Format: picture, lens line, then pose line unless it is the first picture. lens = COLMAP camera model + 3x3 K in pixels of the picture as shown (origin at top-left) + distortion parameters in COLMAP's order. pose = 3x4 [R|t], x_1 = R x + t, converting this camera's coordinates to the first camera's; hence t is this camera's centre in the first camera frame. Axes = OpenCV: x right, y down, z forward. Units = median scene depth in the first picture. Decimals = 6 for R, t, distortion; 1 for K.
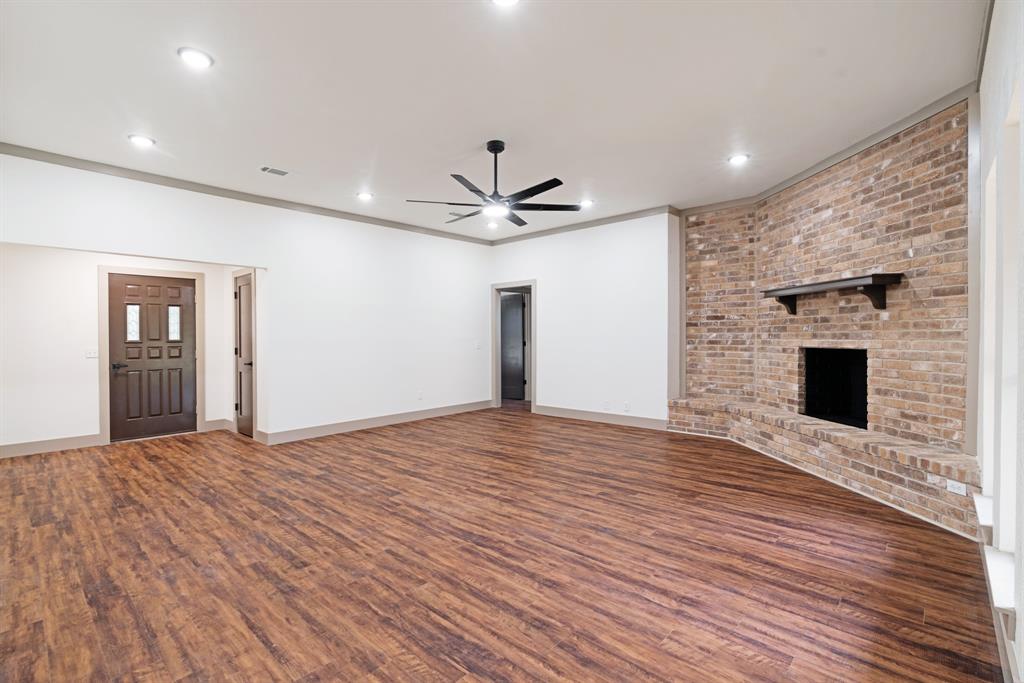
lens RADIAL K [[468.9, 0, 510.9], [0, 468.9, 344.9], [0, 0, 1]] dist [-0.010042, 0.001108]
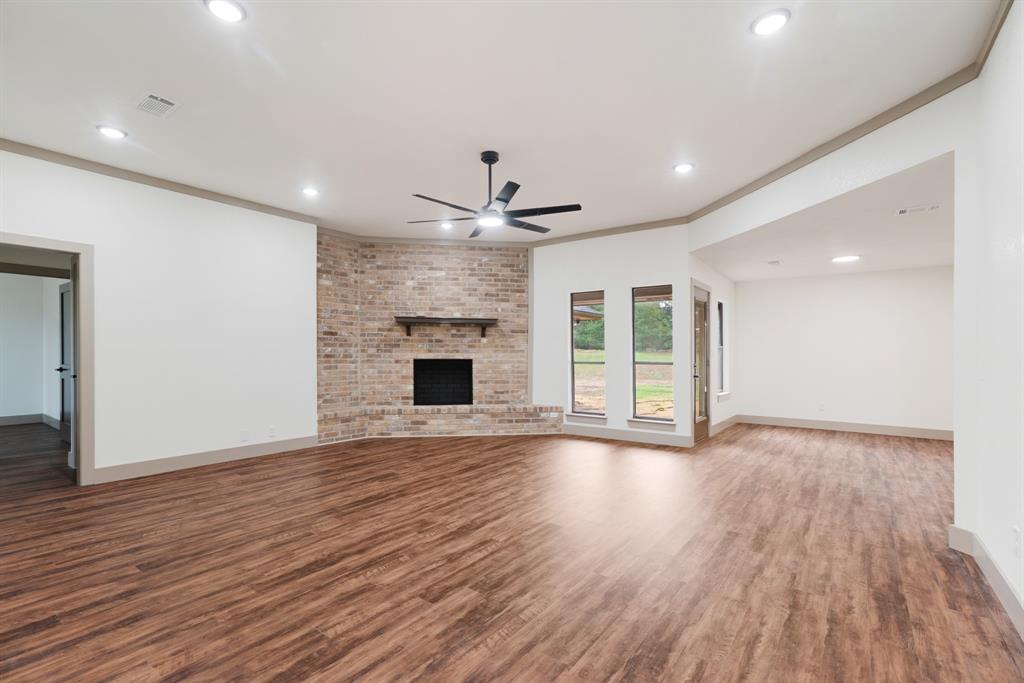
lens RADIAL K [[468.9, 0, 486.8], [0, 468.9, 350.8], [0, 0, 1]] dist [-0.010042, 0.001108]
pose [[-0.074108, 0.013958, 0.997153, -0.974381], [0.013543, 0.999824, -0.012989, 0.002026], [-0.997158, 0.012542, -0.074284, 1.035965]]
